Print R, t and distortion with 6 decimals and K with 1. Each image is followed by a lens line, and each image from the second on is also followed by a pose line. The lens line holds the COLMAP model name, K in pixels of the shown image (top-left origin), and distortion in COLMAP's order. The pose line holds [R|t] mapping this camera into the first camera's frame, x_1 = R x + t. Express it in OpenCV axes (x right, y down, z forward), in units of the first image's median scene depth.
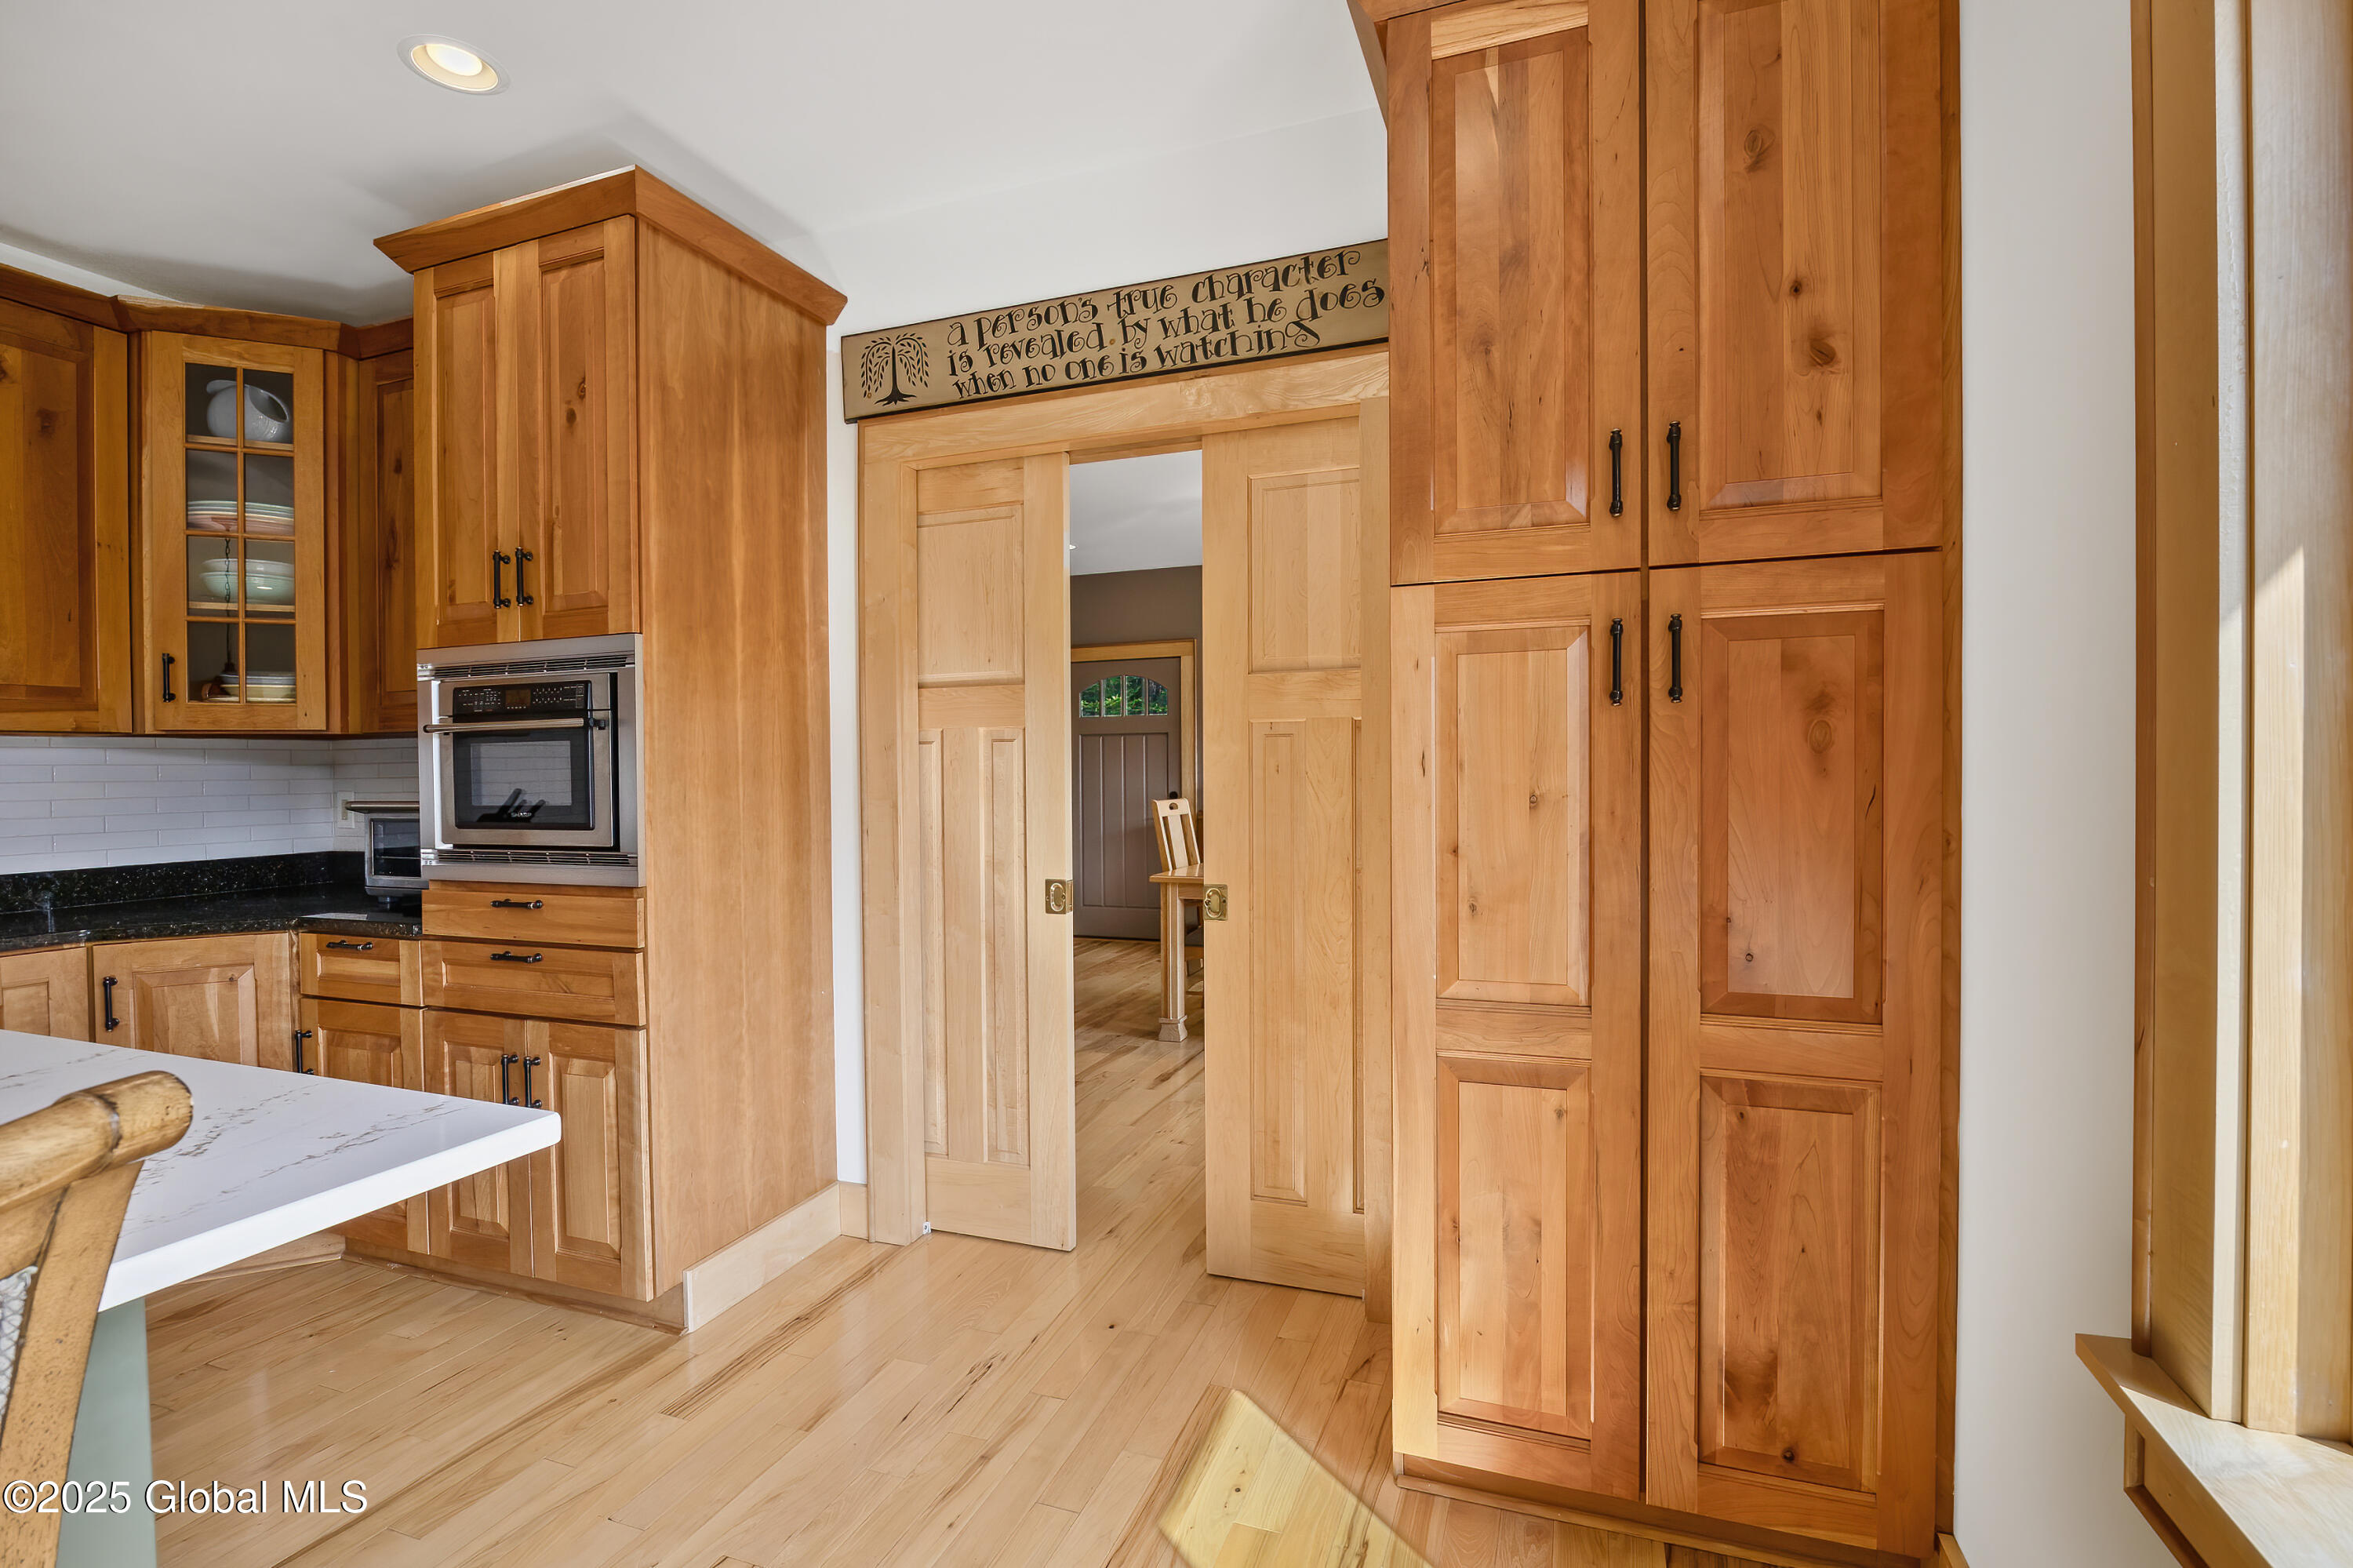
lens RADIAL K [[1081.7, 0, 1178.2], [0, 1081.7, 791.9], [0, 0, 1]] dist [-0.012229, 0.000415]
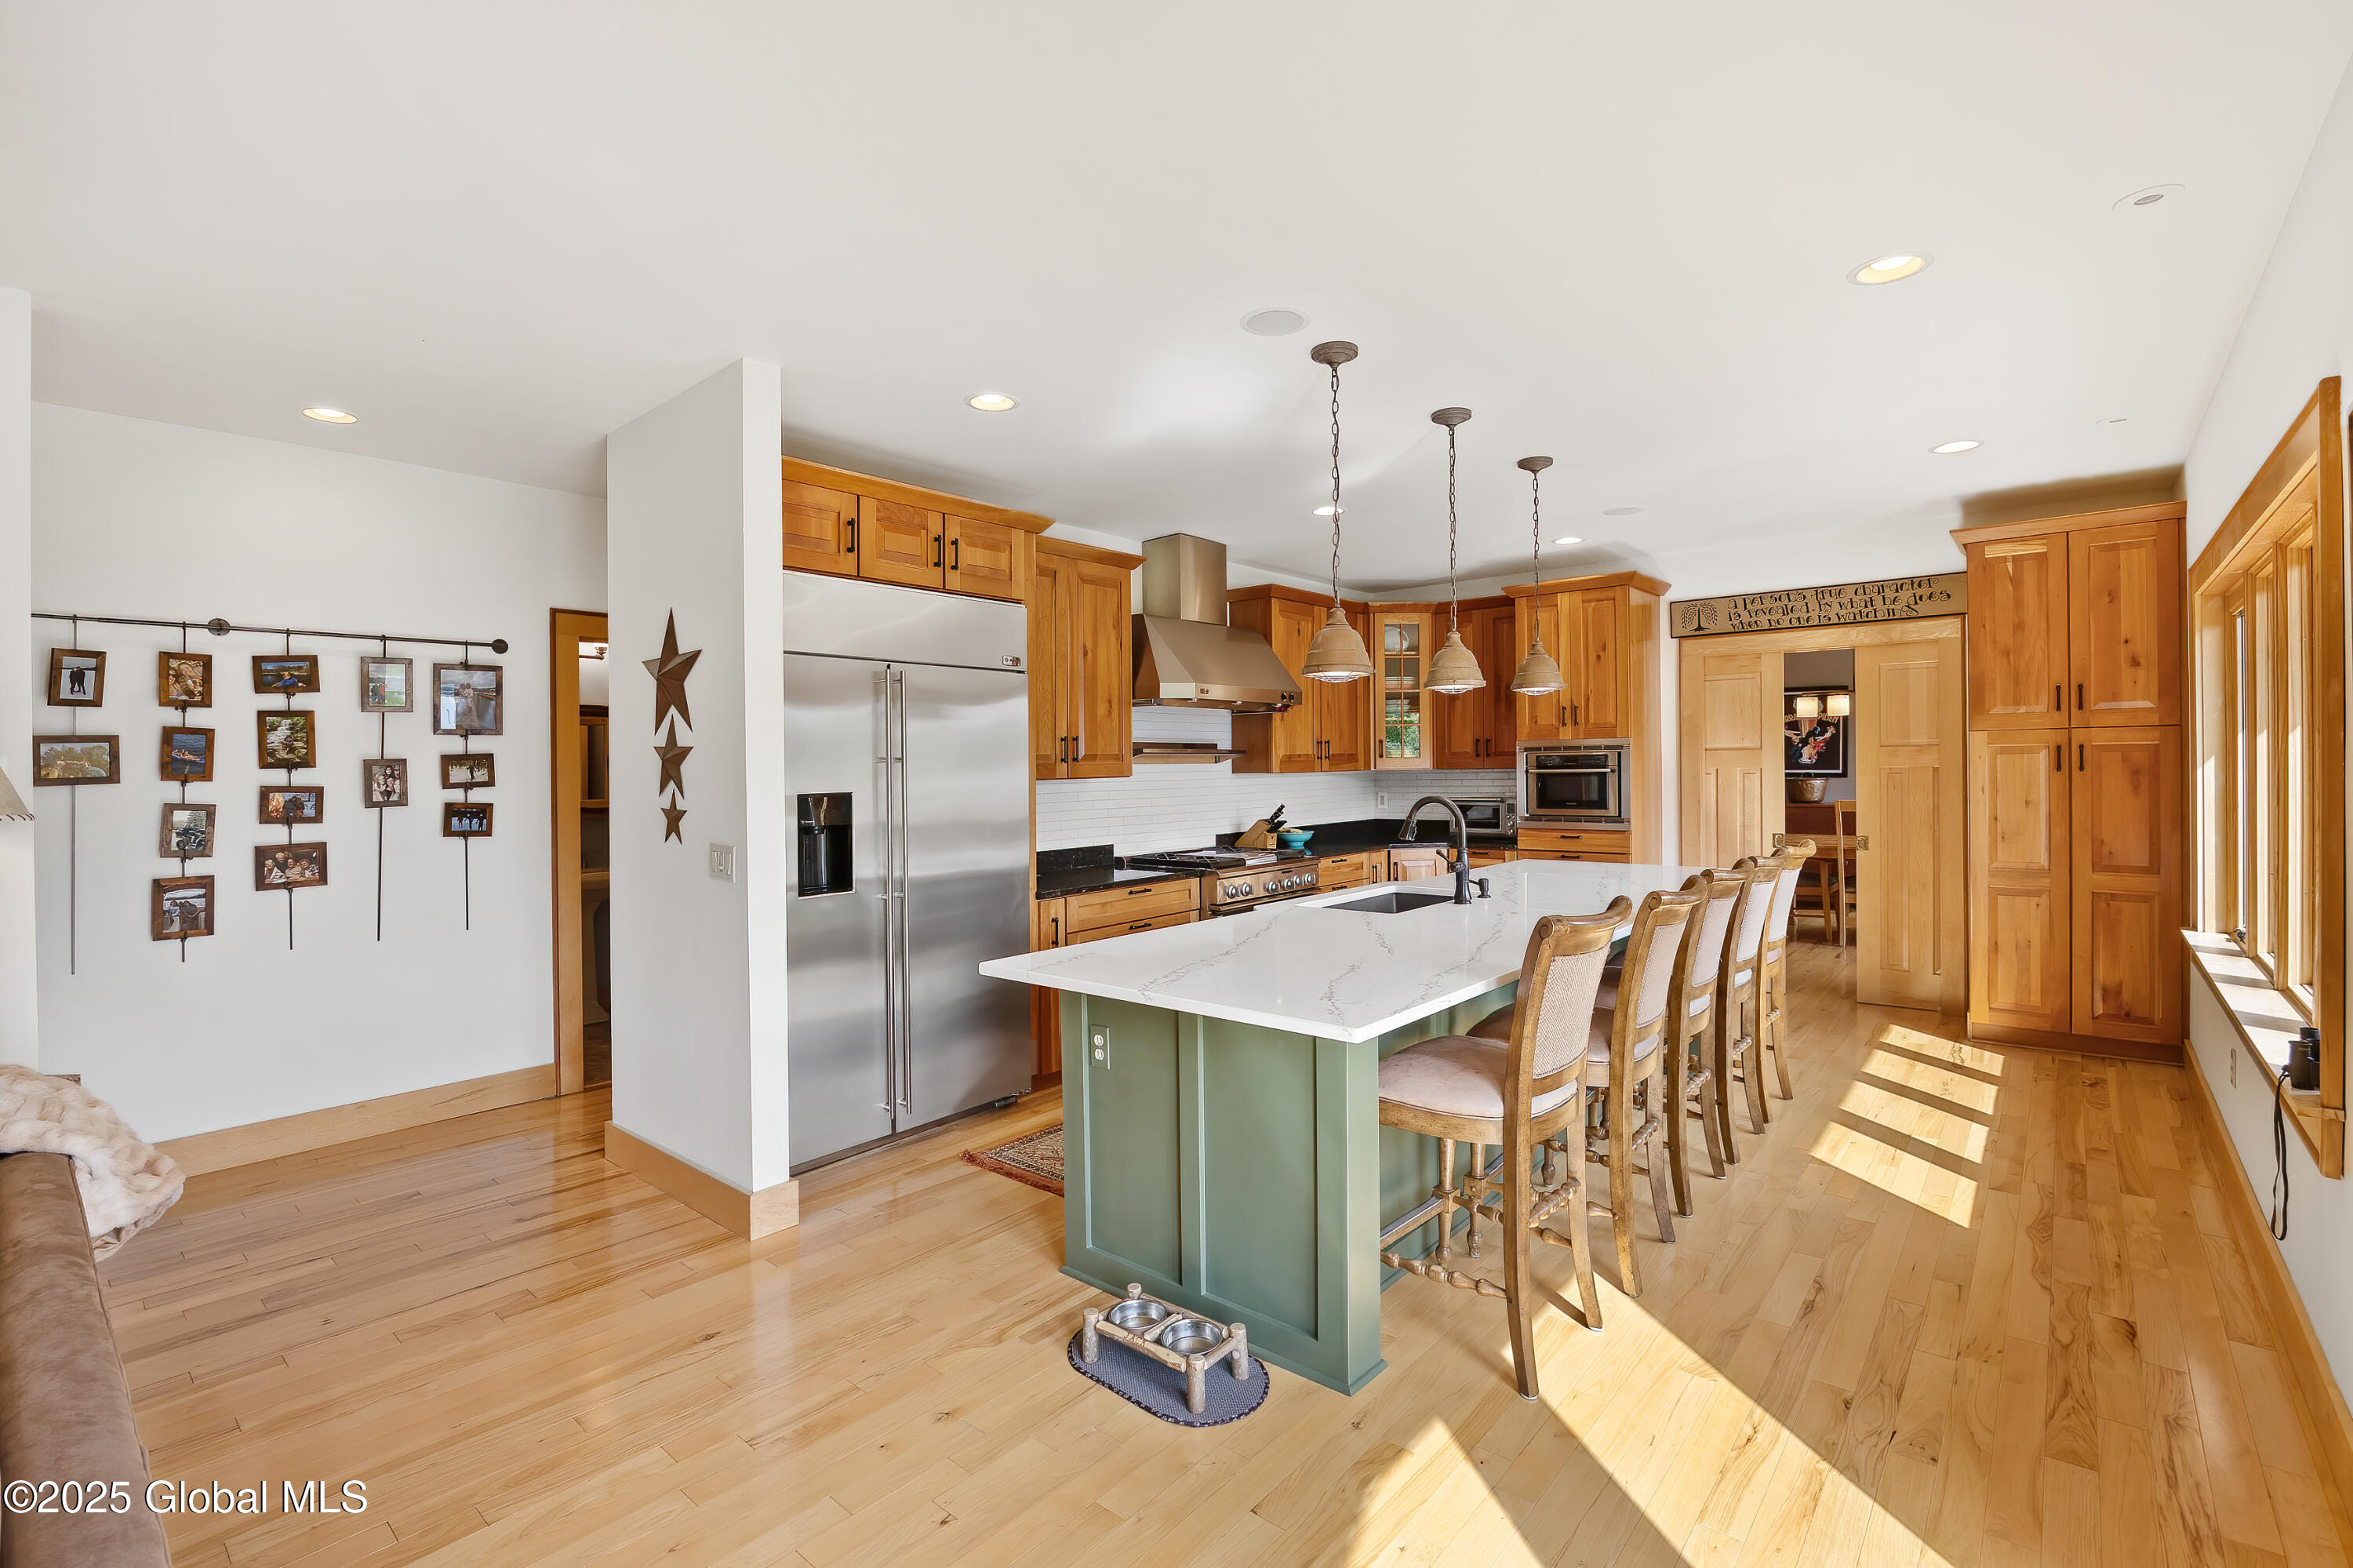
lens RADIAL K [[1042.9, 0, 1182.1], [0, 1042.9, 773.5], [0, 0, 1]] dist [-0.016050, 0.000592]
pose [[0.938907, -0.001155, -0.344168, -0.651251], [-0.001398, 0.999973, -0.007172, -0.035216], [0.344167, 0.007215, 0.938881, -1.834990]]
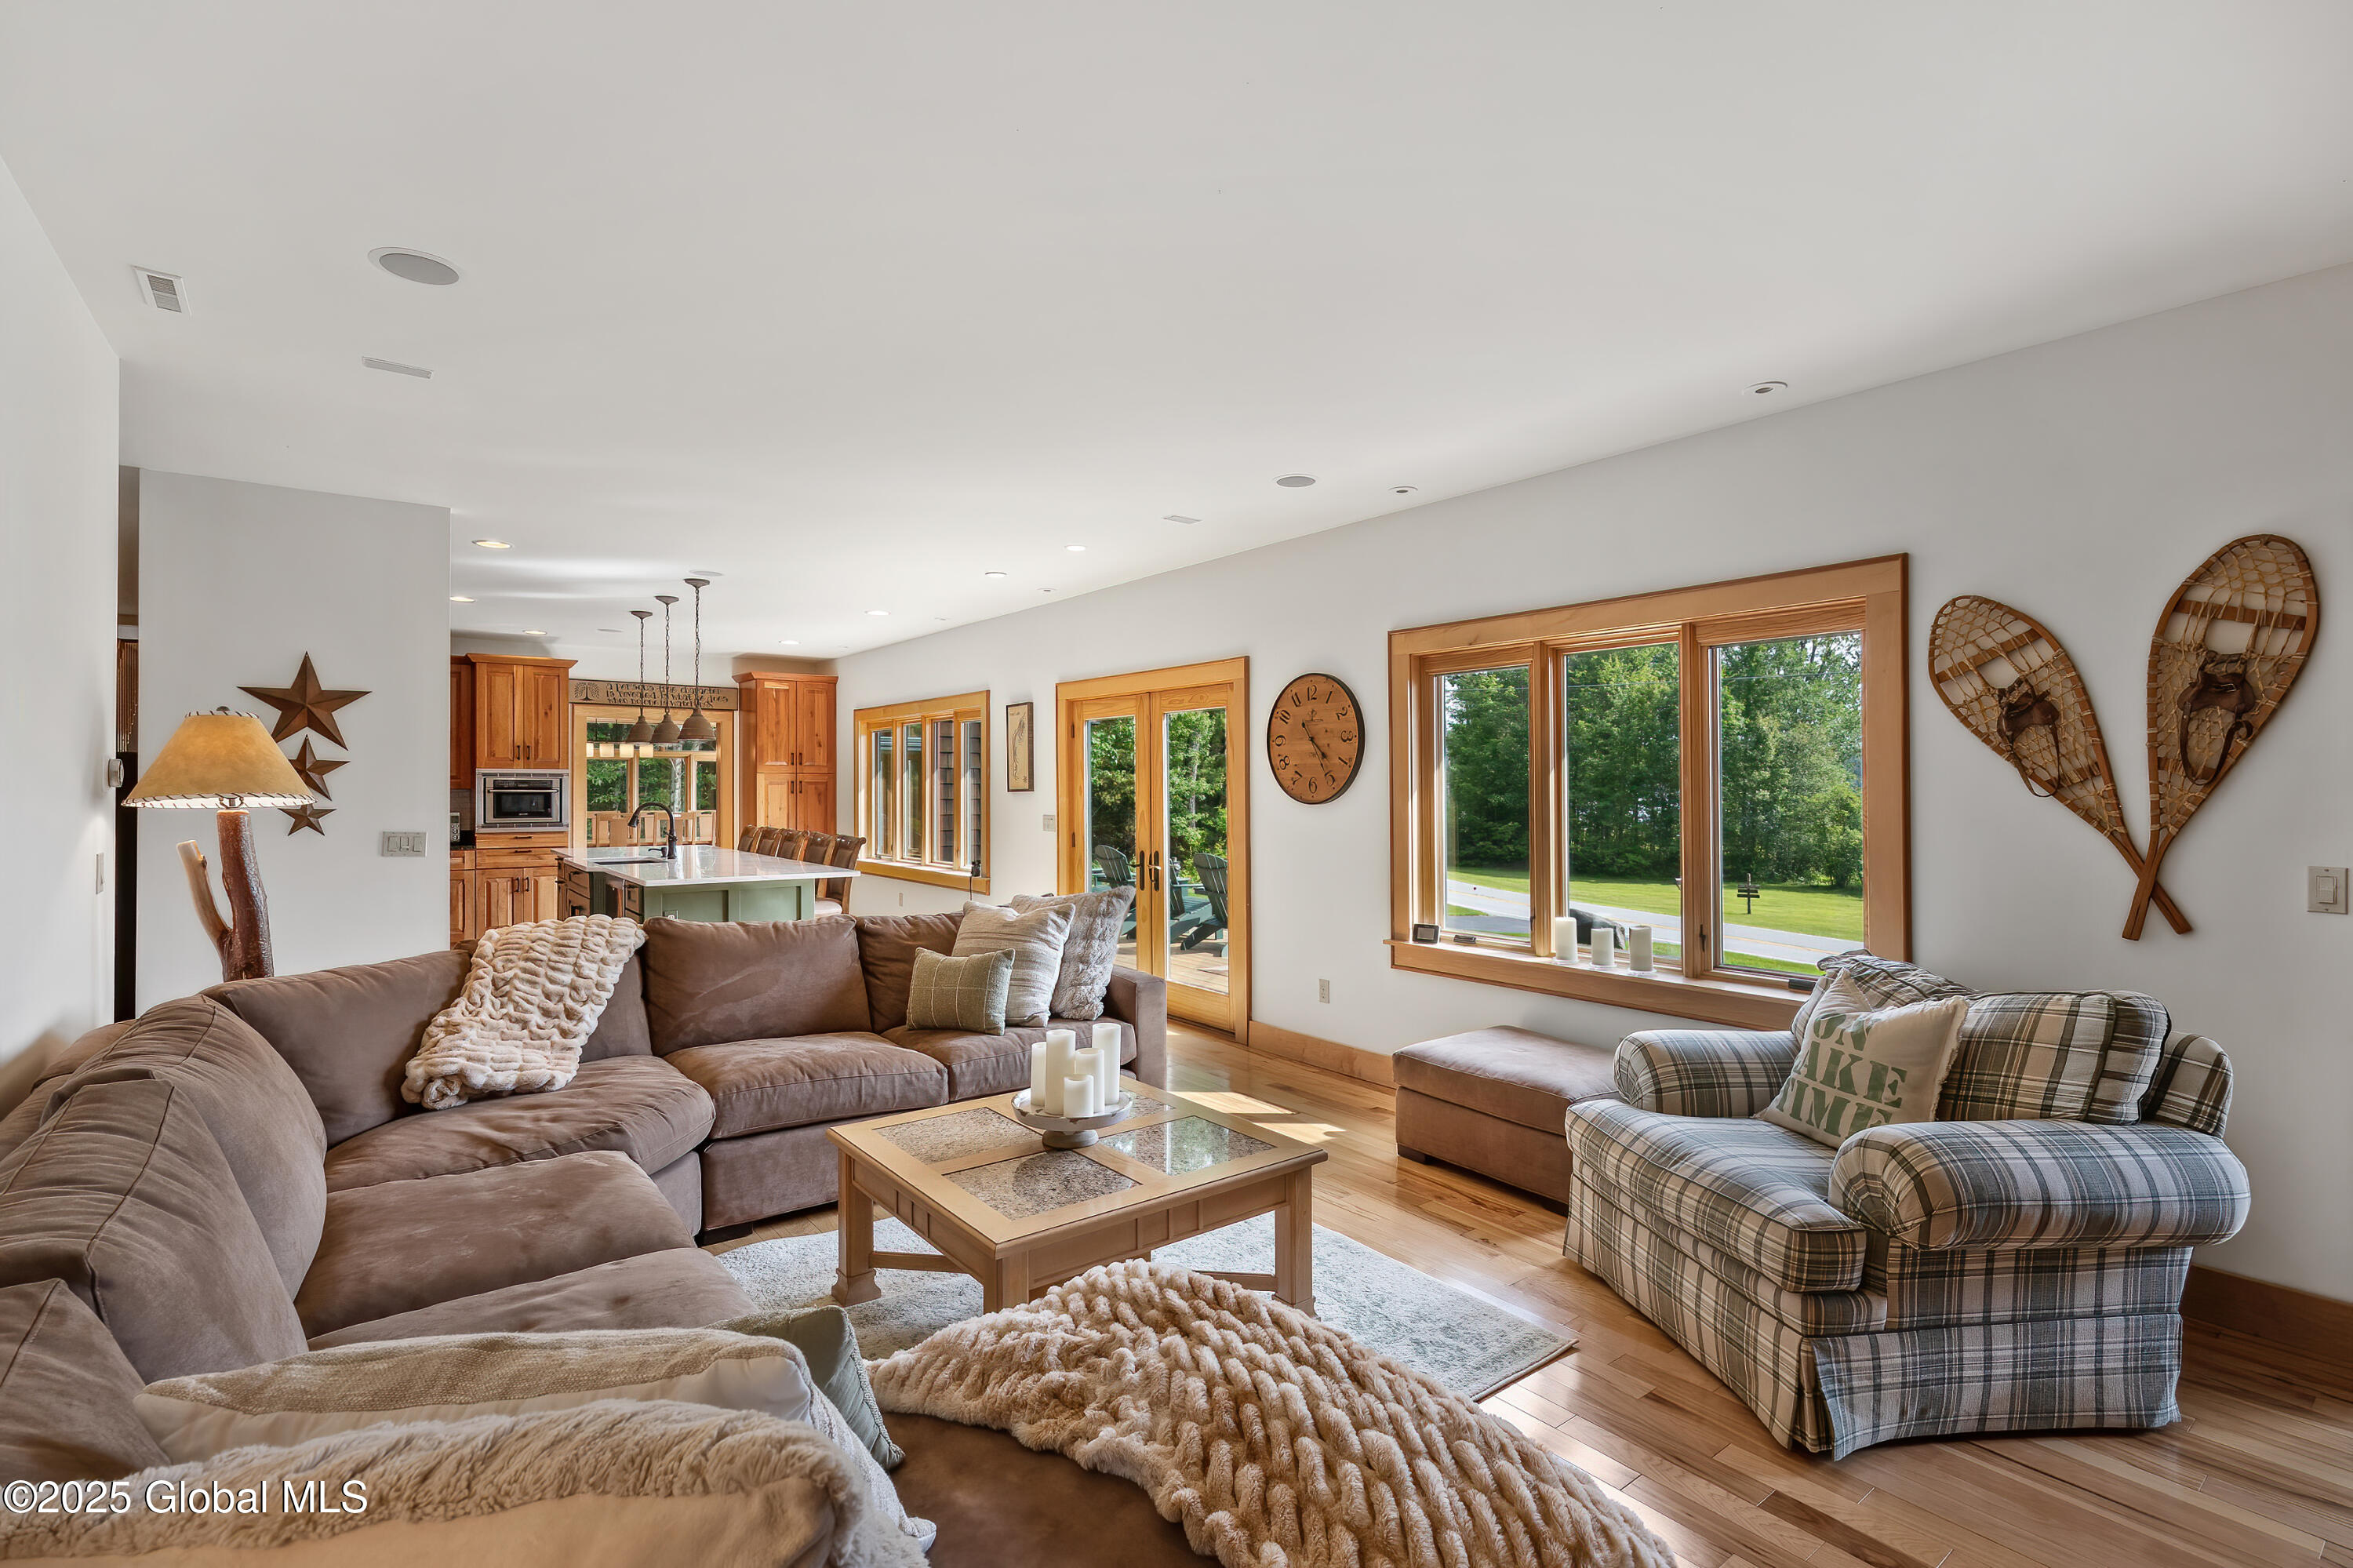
lens RADIAL K [[1042.9, 0, 1182.1], [0, 1042.9, 773.5], [0, 0, 1]] dist [-0.016050, 0.000592]
pose [[0.508834, 0.021978, 0.860584, -2.667399], [0.006579, 0.999546, -0.029416, 0.000689], [-0.860840, 0.020630, 0.508458, -2.965220]]
